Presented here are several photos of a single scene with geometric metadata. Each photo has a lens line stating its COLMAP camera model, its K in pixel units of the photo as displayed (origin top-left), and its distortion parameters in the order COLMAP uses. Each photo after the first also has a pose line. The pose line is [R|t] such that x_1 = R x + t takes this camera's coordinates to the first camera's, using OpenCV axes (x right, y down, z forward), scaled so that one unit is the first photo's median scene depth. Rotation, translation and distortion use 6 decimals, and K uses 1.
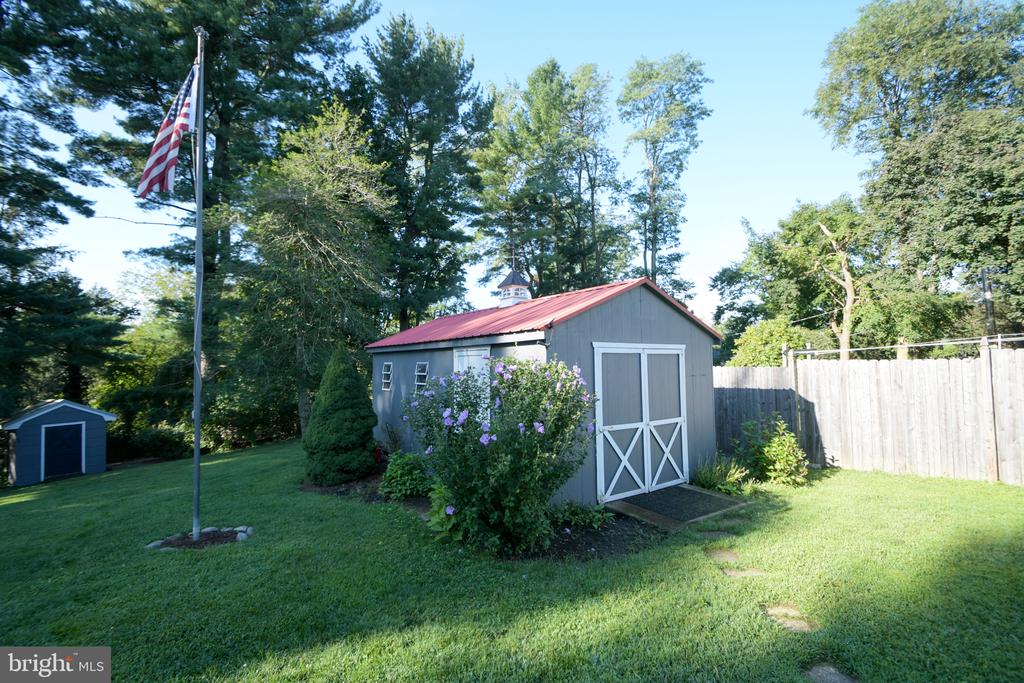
lens RADIAL K [[445.5, 0, 496.6], [0, 445.5, 341.8], [0, 0, 1]] dist [0.001558, -0.011293]
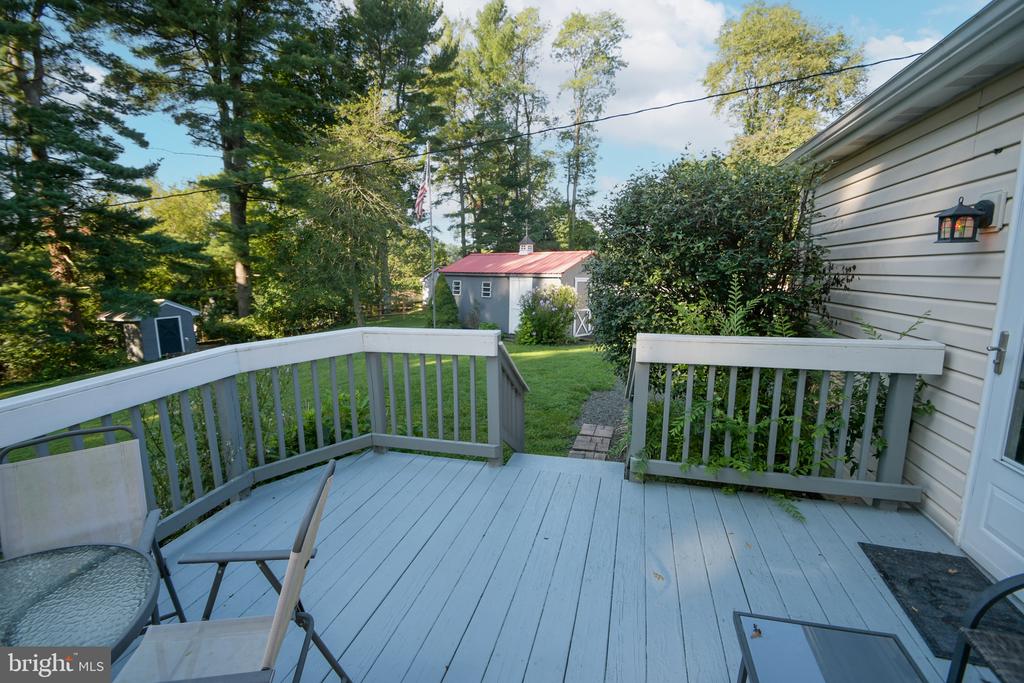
lens RADIAL K [[445.5, 0, 496.6], [0, 445.5, 341.8], [0, 0, 1]] dist [0.001558, -0.011293]
pose [[0.977836, -0.012391, 0.209007, -0.138875], [-0.032338, 0.977330, 0.209236, -0.029234], [-0.206861, -0.211357, 0.955268, -0.262298]]
